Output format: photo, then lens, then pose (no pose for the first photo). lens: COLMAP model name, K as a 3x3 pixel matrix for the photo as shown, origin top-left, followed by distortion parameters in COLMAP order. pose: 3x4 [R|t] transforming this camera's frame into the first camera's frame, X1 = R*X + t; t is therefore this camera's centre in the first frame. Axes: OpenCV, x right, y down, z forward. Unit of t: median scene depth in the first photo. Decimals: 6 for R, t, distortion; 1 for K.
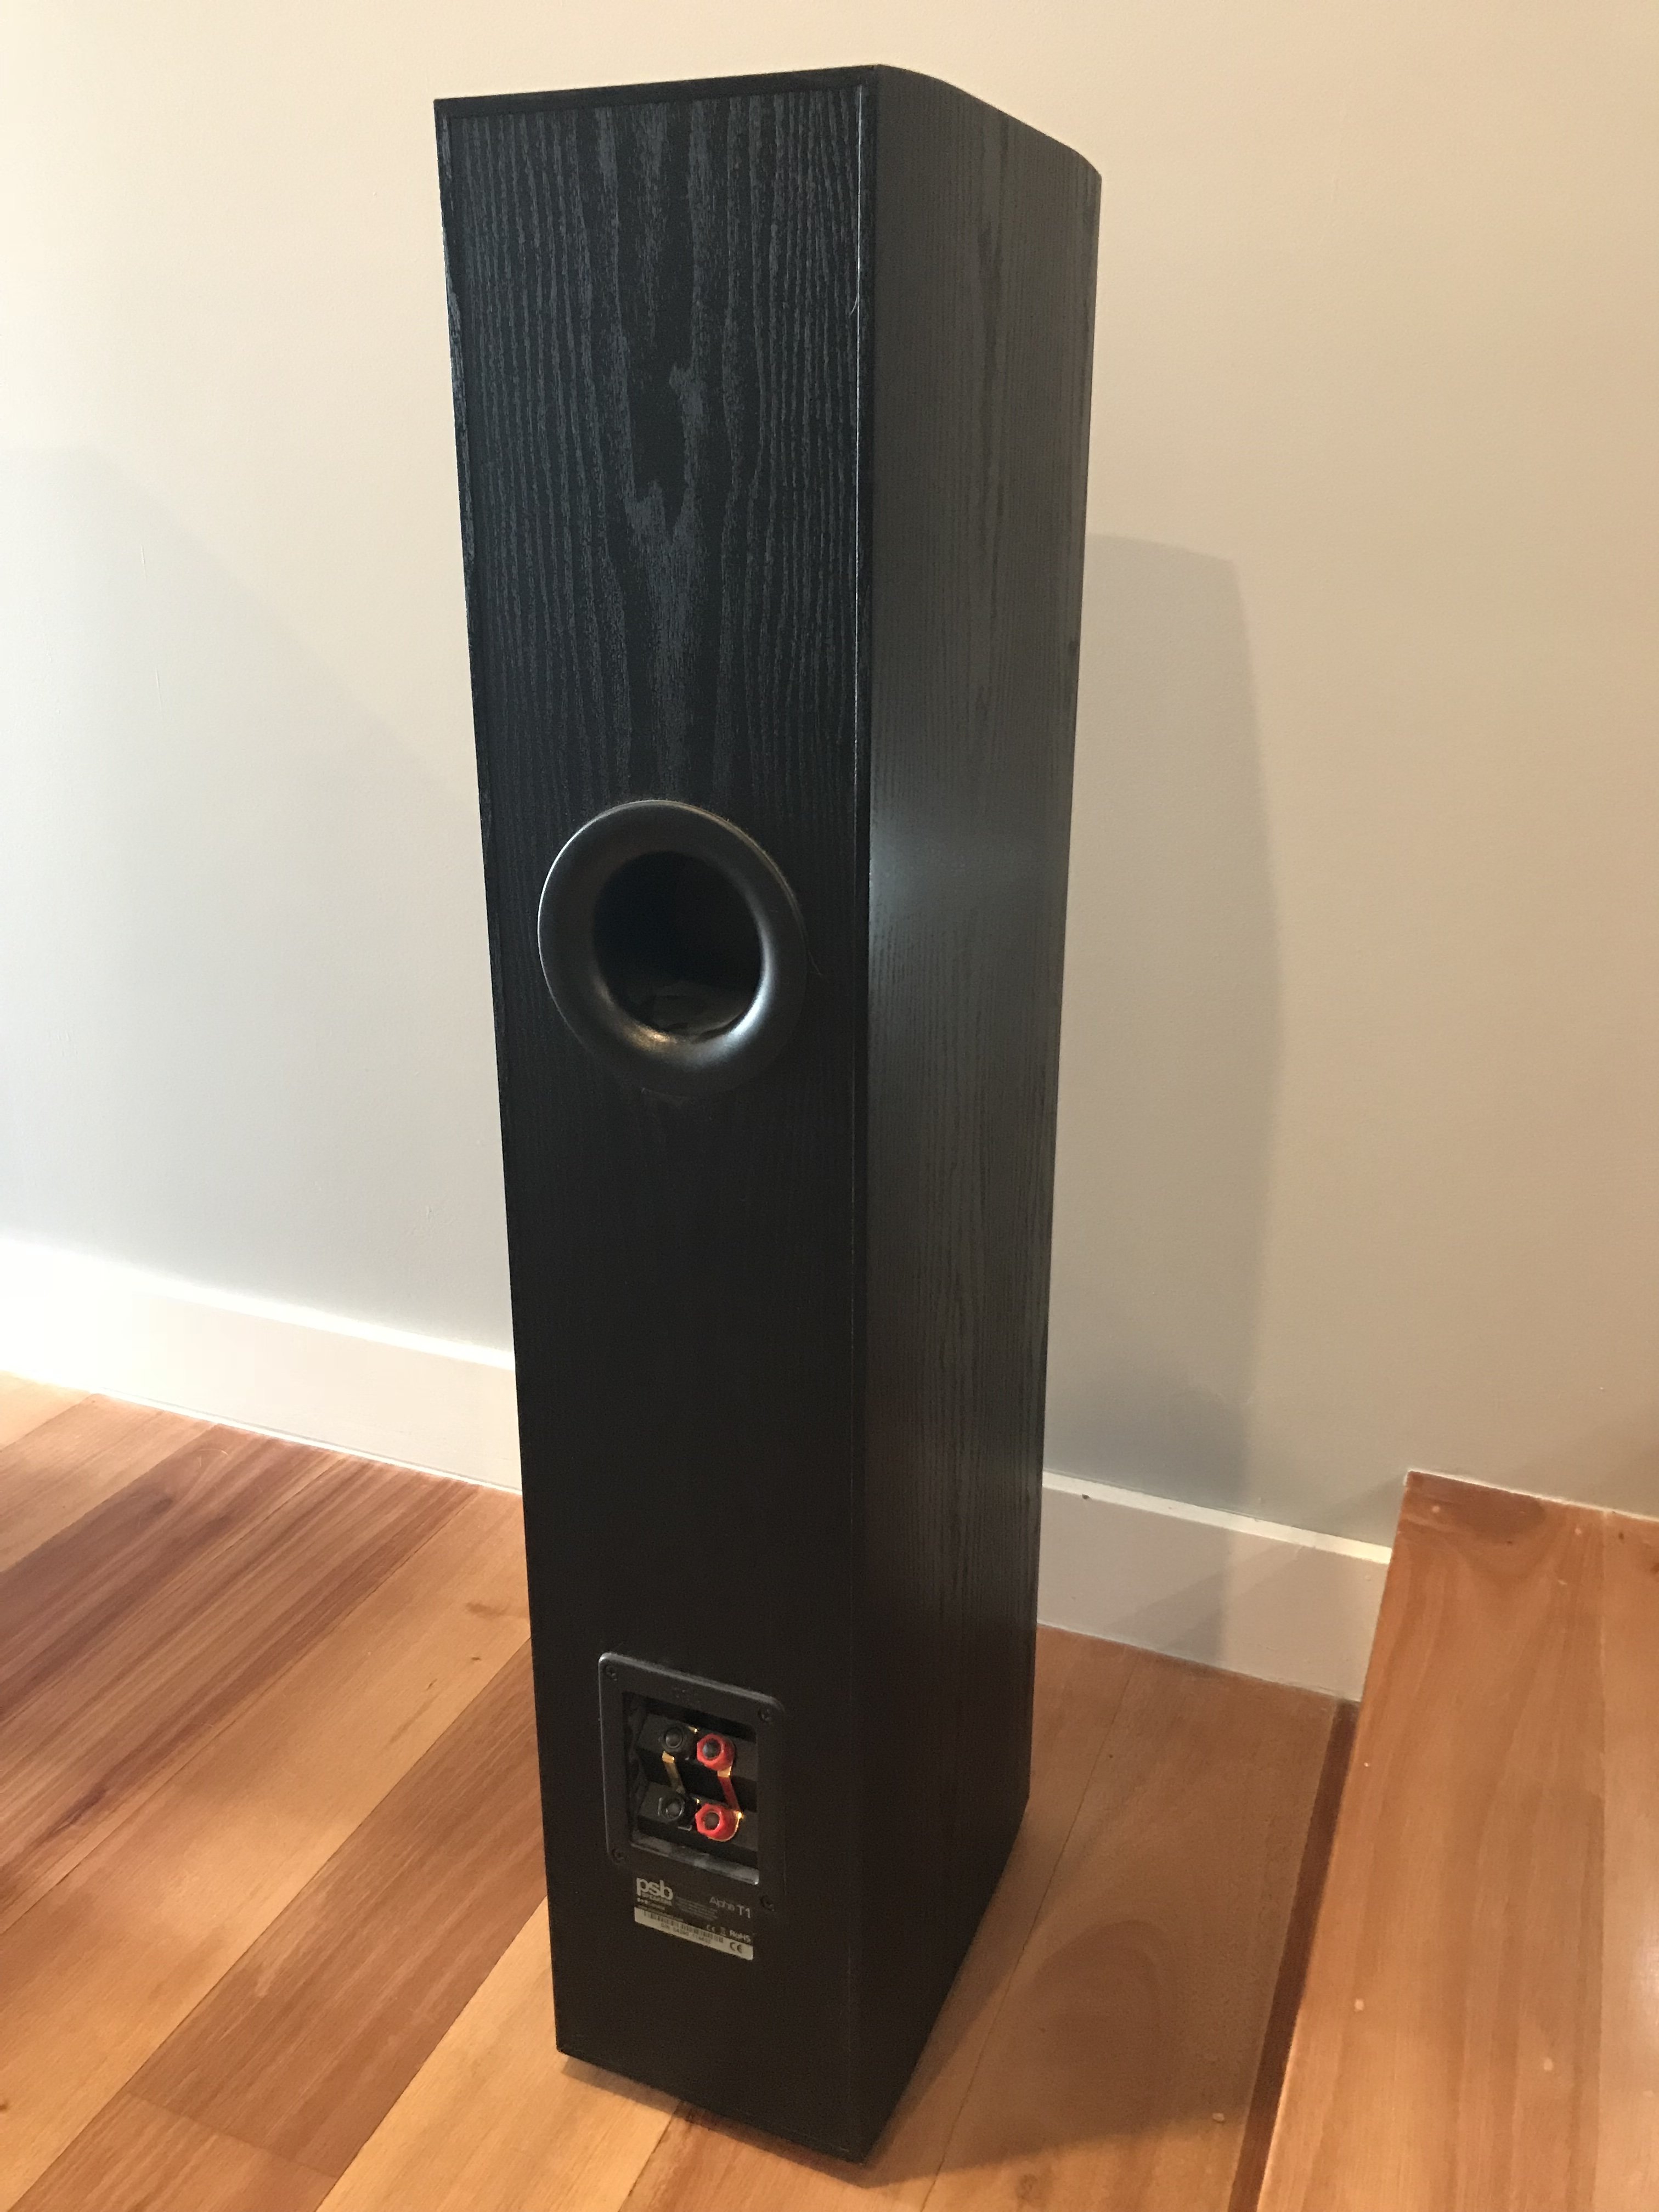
lens RADIAL K [[1847.2, 0, 821.2], [0, 1847.2, 1111.9], [0, 0, 1]] dist [-0.000118, -0.005970]
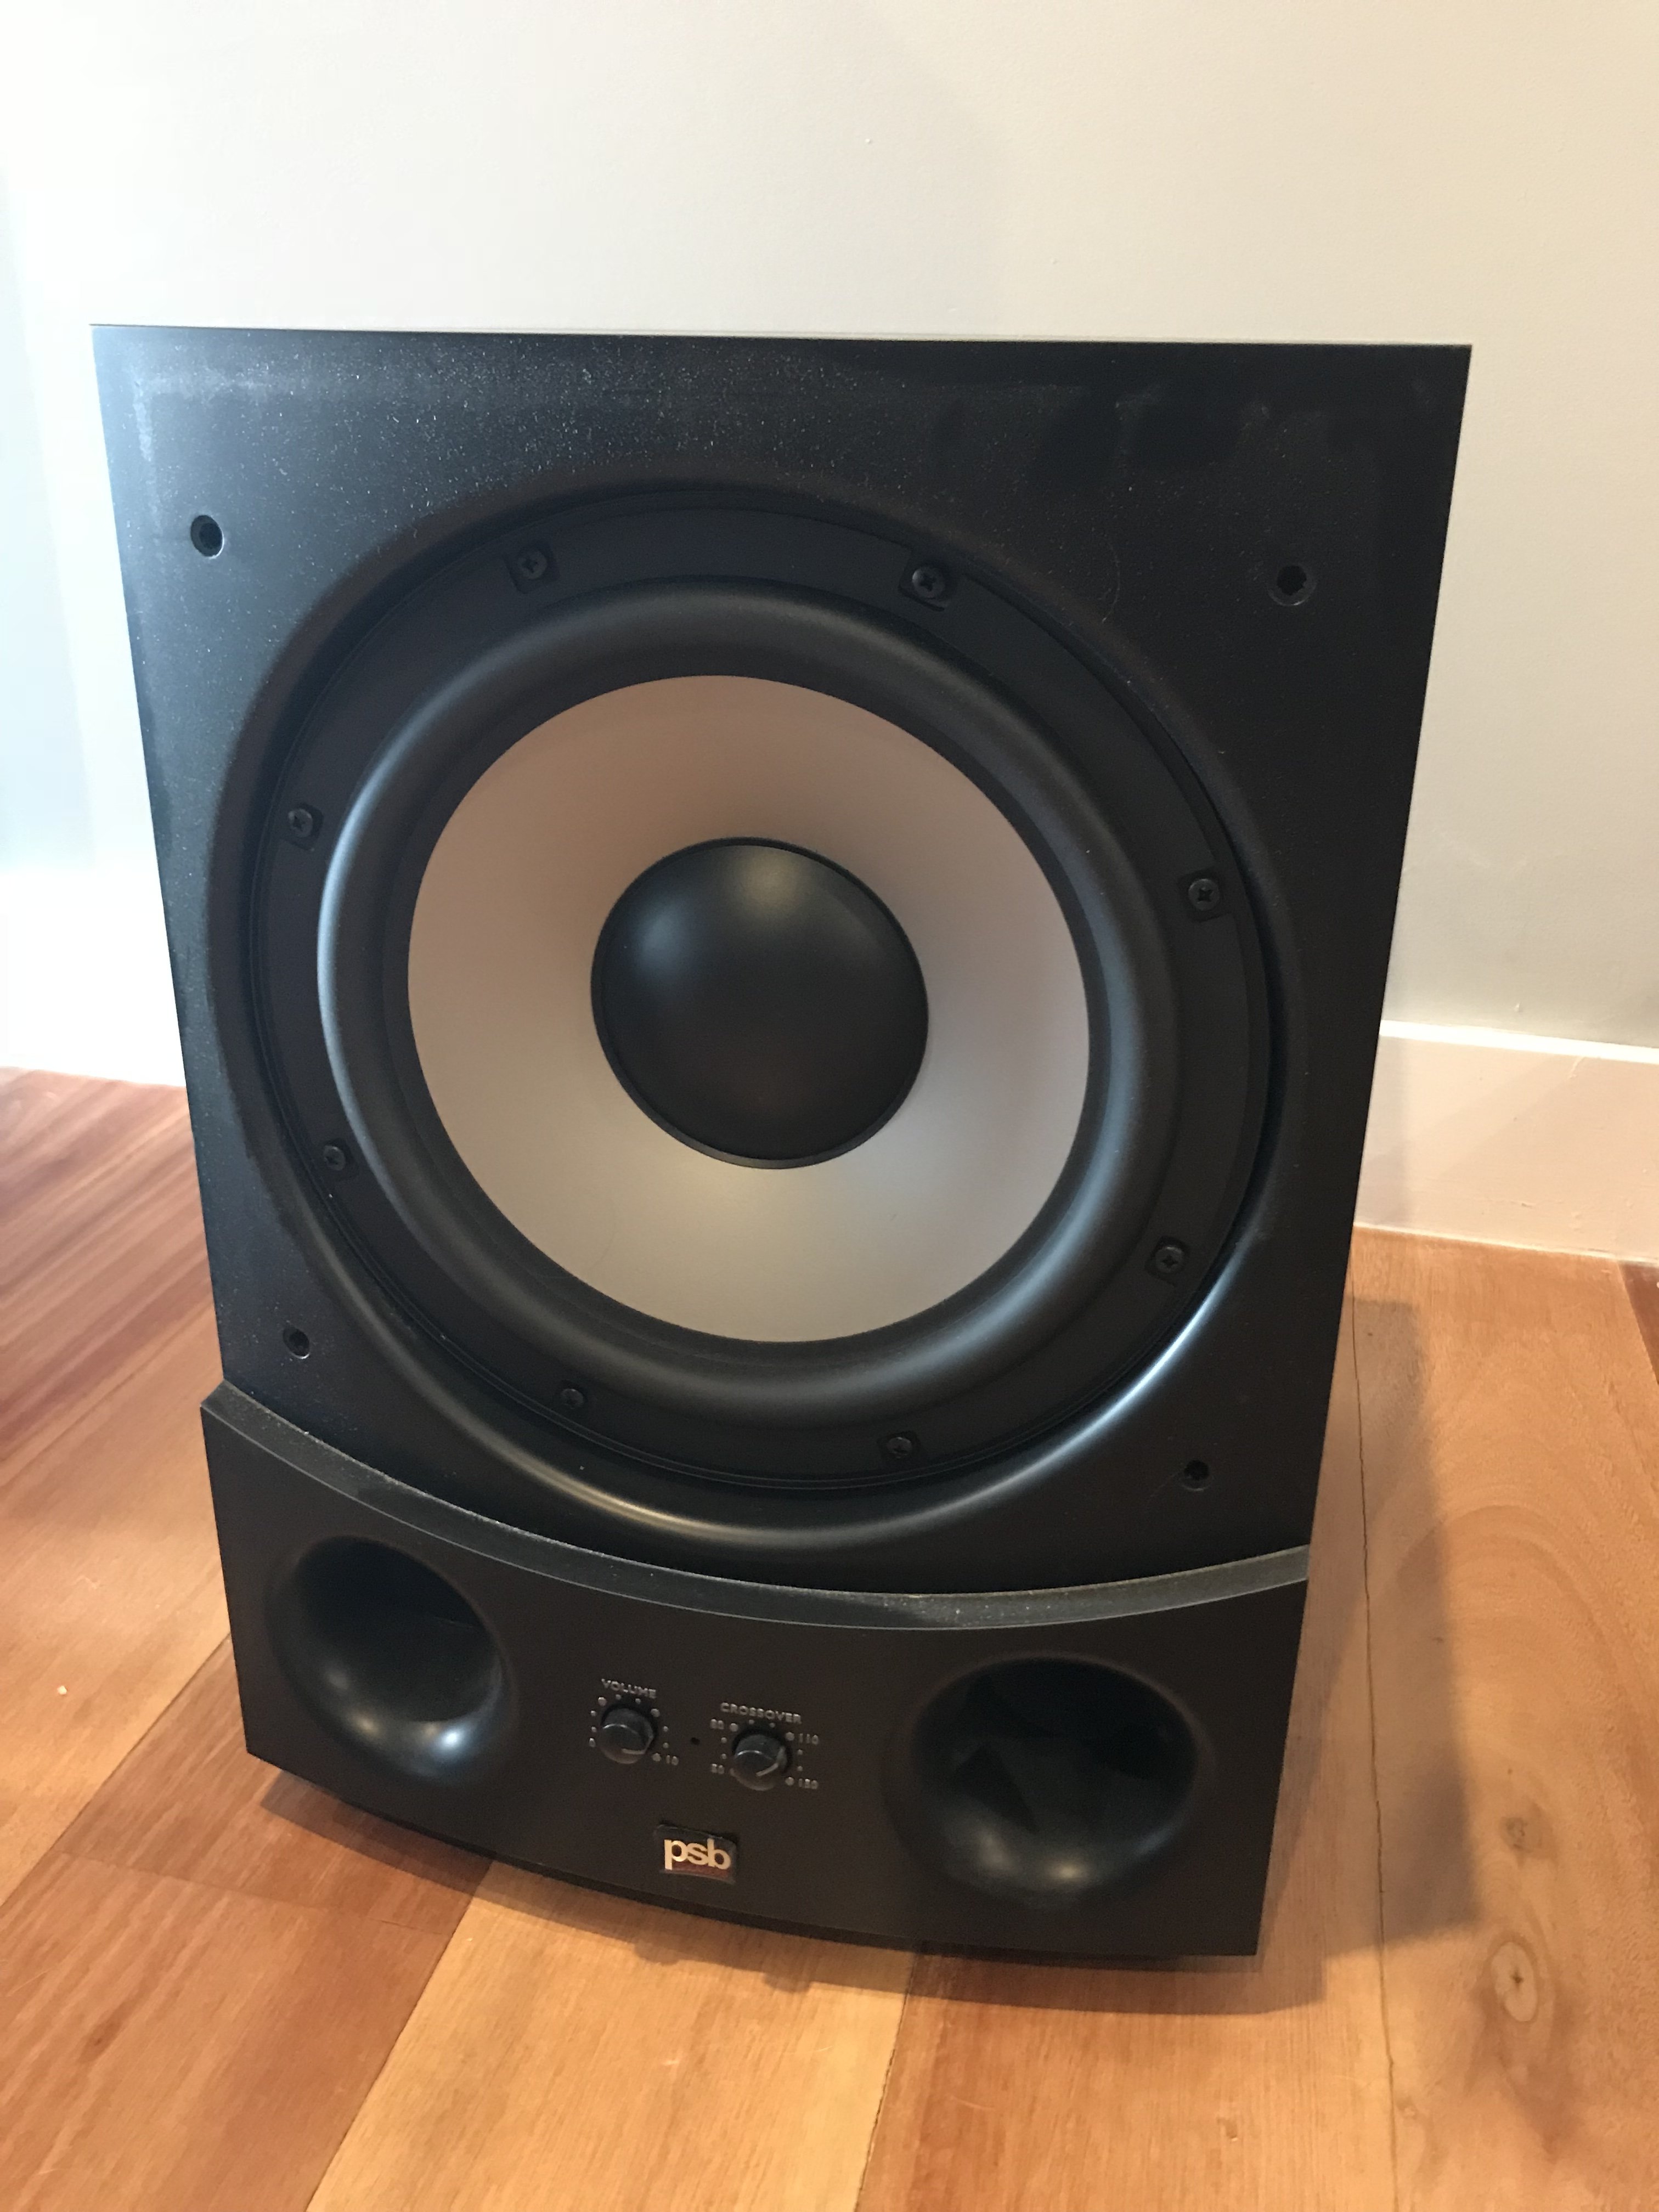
lens RADIAL K [[1847.2, 0, 823.8], [0, 1847.2, 1095.2], [0, 0, 1]] dist [-0.000118, -0.005970]
pose [[0.987787, -0.038388, 0.151010, -0.192462], [0.032896, 0.998709, 0.038702, 0.244377], [-0.152301, -0.033261, 0.987774, 0.338077]]
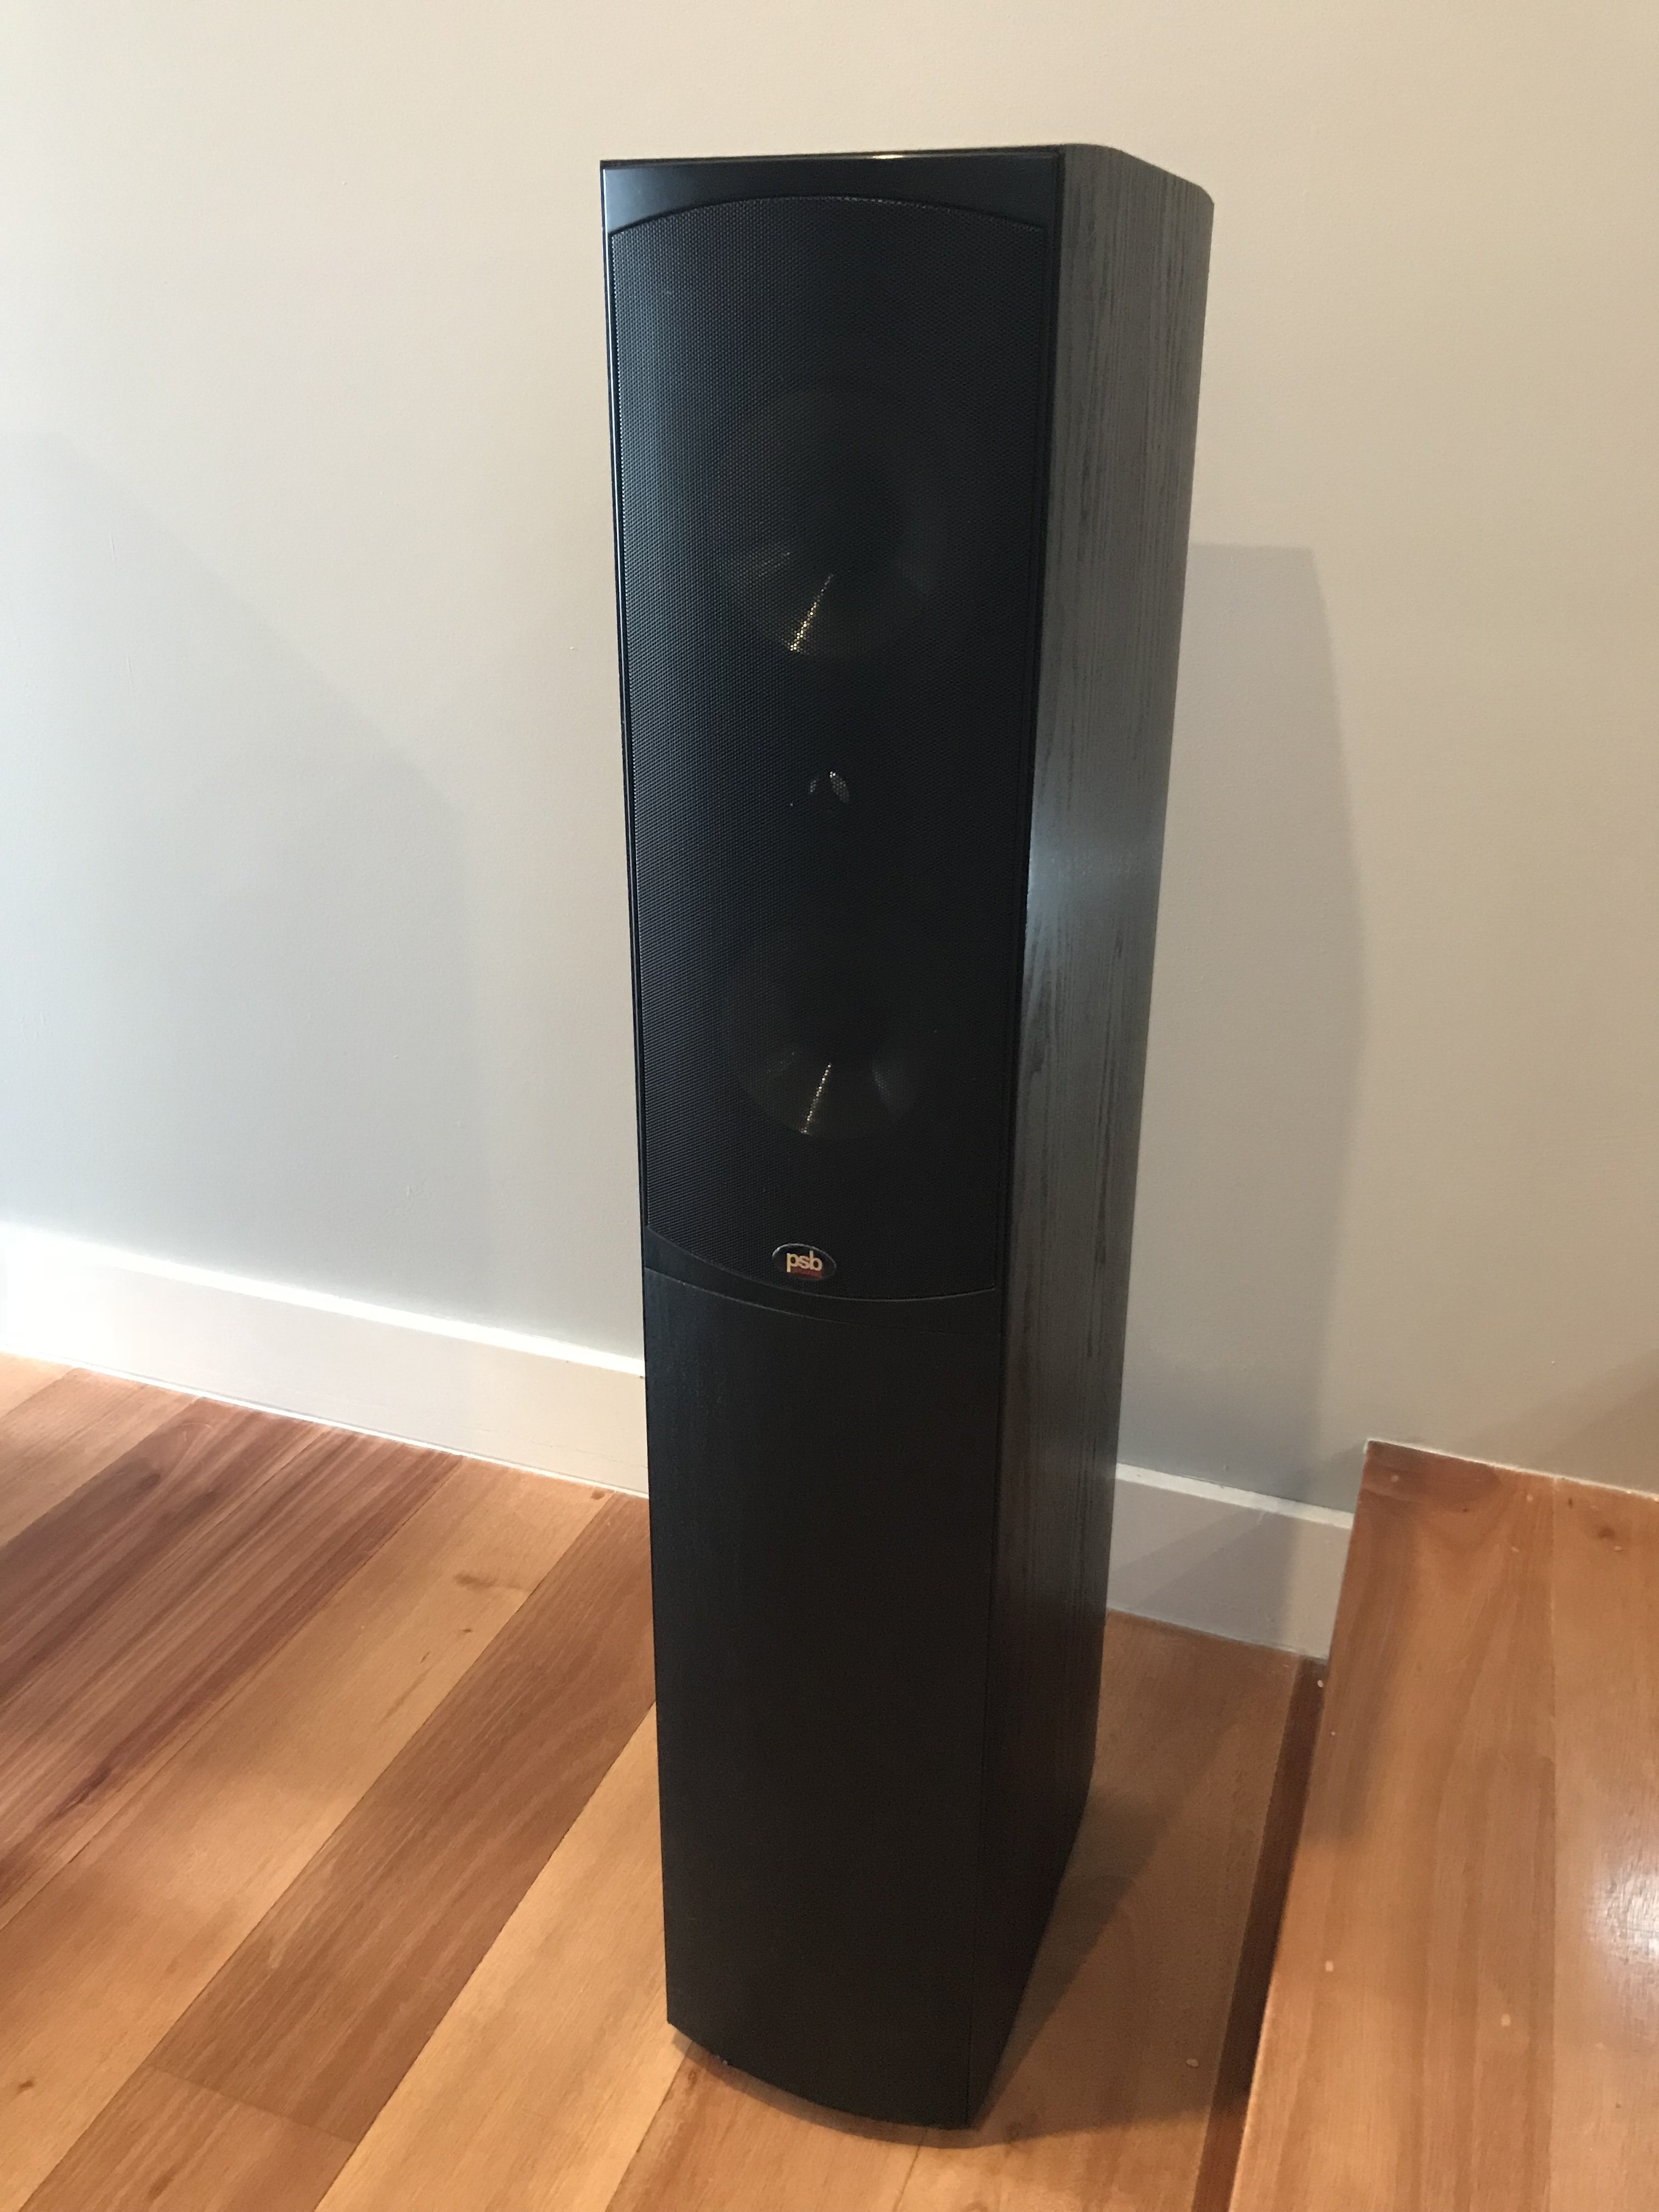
lens RADIAL K [[1847.2, 0, 826.6], [0, 1847.2, 1108.6], [0, 0, 1]] dist [-0.000118, -0.005970]
pose [[0.999476, -0.009610, 0.030909, -0.019920], [0.008346, 0.999134, 0.040755, -0.042230], [-0.031274, -0.040475, 0.998691, -0.025538]]
